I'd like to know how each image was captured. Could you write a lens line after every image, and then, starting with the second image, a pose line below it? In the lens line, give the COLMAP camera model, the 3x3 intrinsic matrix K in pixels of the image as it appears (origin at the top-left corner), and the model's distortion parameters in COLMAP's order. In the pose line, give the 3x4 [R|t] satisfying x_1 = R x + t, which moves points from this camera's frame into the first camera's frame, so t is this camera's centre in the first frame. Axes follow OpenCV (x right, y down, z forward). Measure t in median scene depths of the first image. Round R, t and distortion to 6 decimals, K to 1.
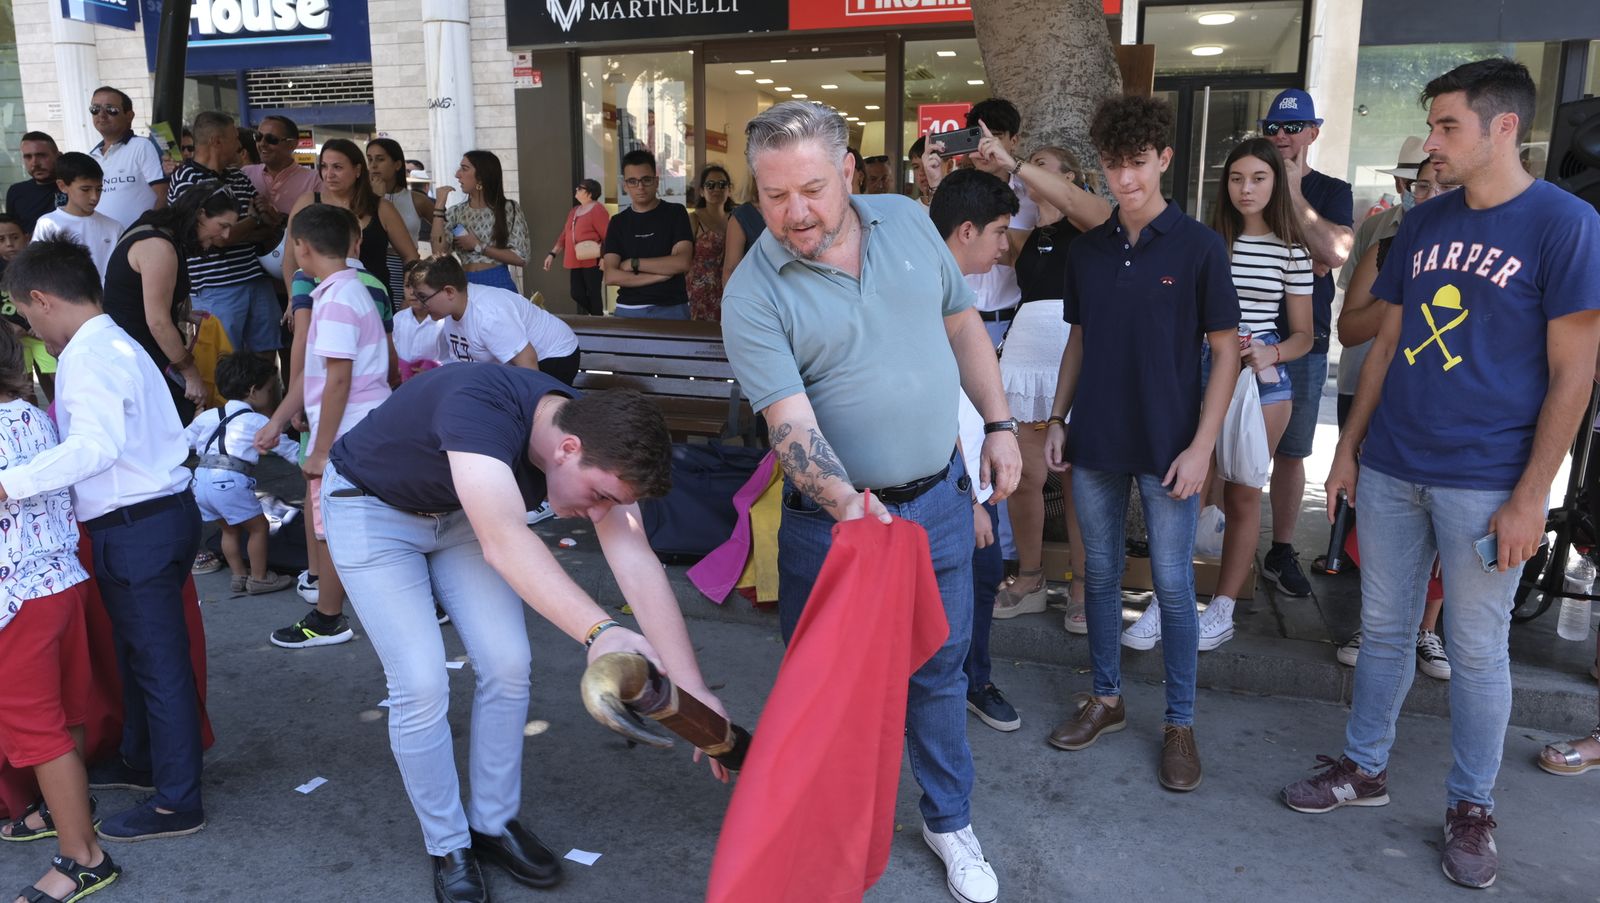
lens RADIAL K [[1086.7, 0, 814.7], [0, 1086.7, 466.2], [0, 0, 1]] dist [-0.031134, 0.018246]
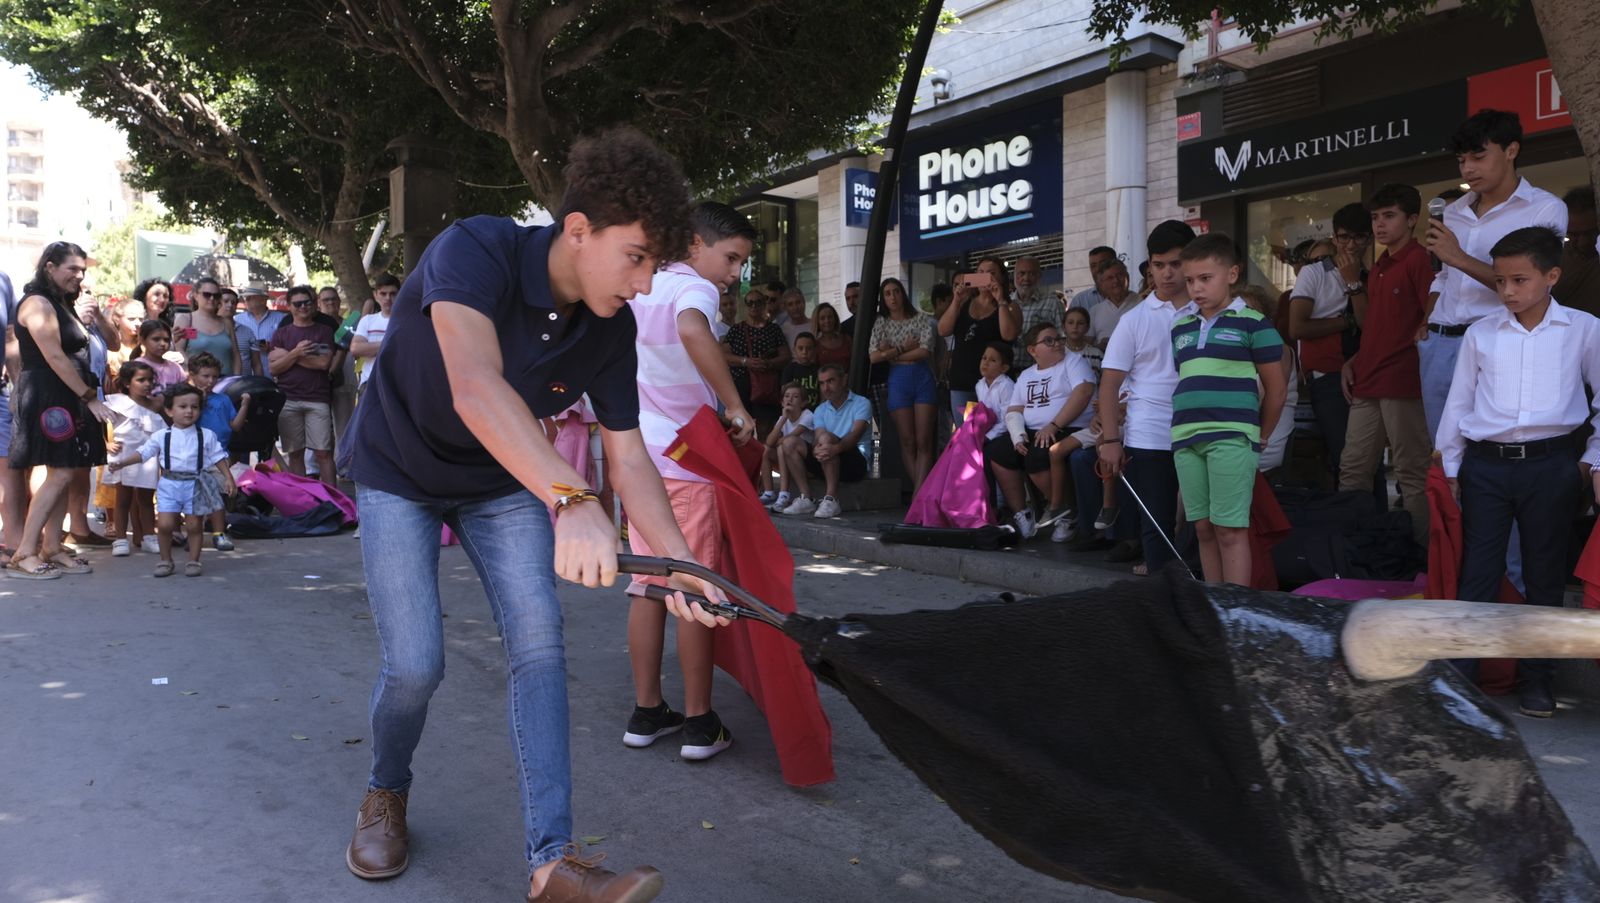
lens RADIAL K [[1086.7, 0, 808.0], [0, 1086.7, 445.8], [0, 0, 1]] dist [-0.031134, 0.018246]
pose [[0.797347, 0.001326, -0.603520, 0.079902], [-0.115353, 0.981897, -0.150243, 0.062510], [0.592395, 0.189414, 0.783065, -0.032206]]
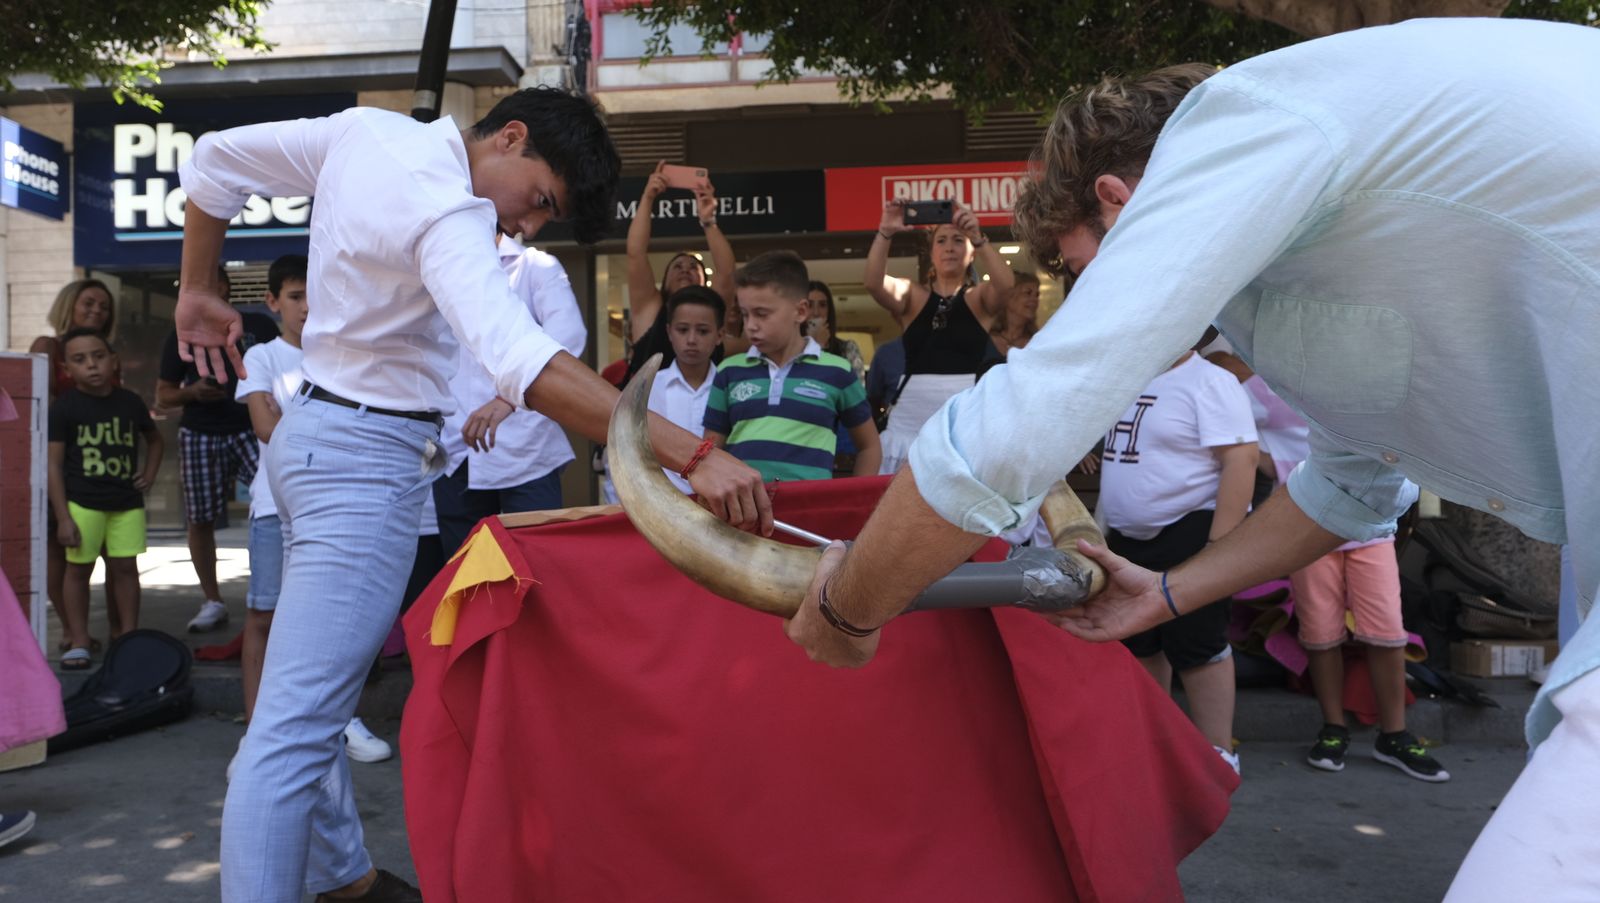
lens RADIAL K [[1081.2, 0, 811.3], [0, 1081.2, 450.9], [0, 0, 1]] dist [-0.027967, 0.013013]
pose [[0.975432, -0.016551, 0.219679, -0.254630], [0.067413, 0.971765, -0.226117, 0.029657], [-0.209734, 0.235371, 0.949006, 0.074272]]
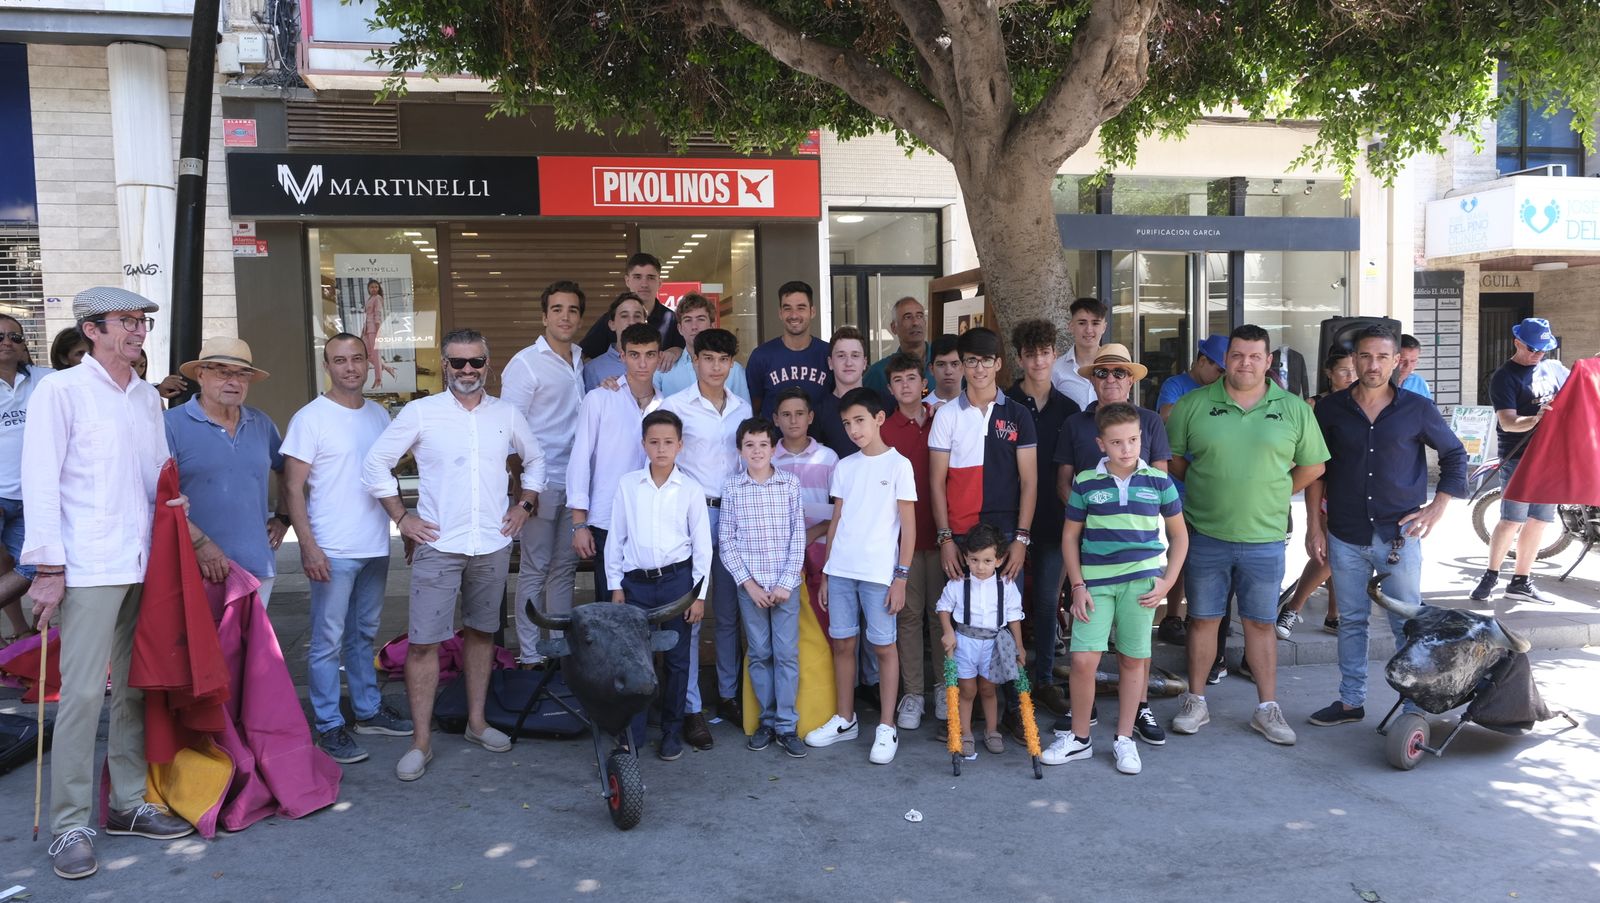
lens RADIAL K [[1086.7, 0, 813.0], [0, 1086.7, 457.4], [0, 0, 1]] dist [-0.031134, 0.018246]
pose [[0.875128, -0.061443, 0.479975, -0.312979], [0.126077, 0.986598, -0.103577, -0.007339], [-0.467178, 0.151157, 0.871146, -0.058359]]
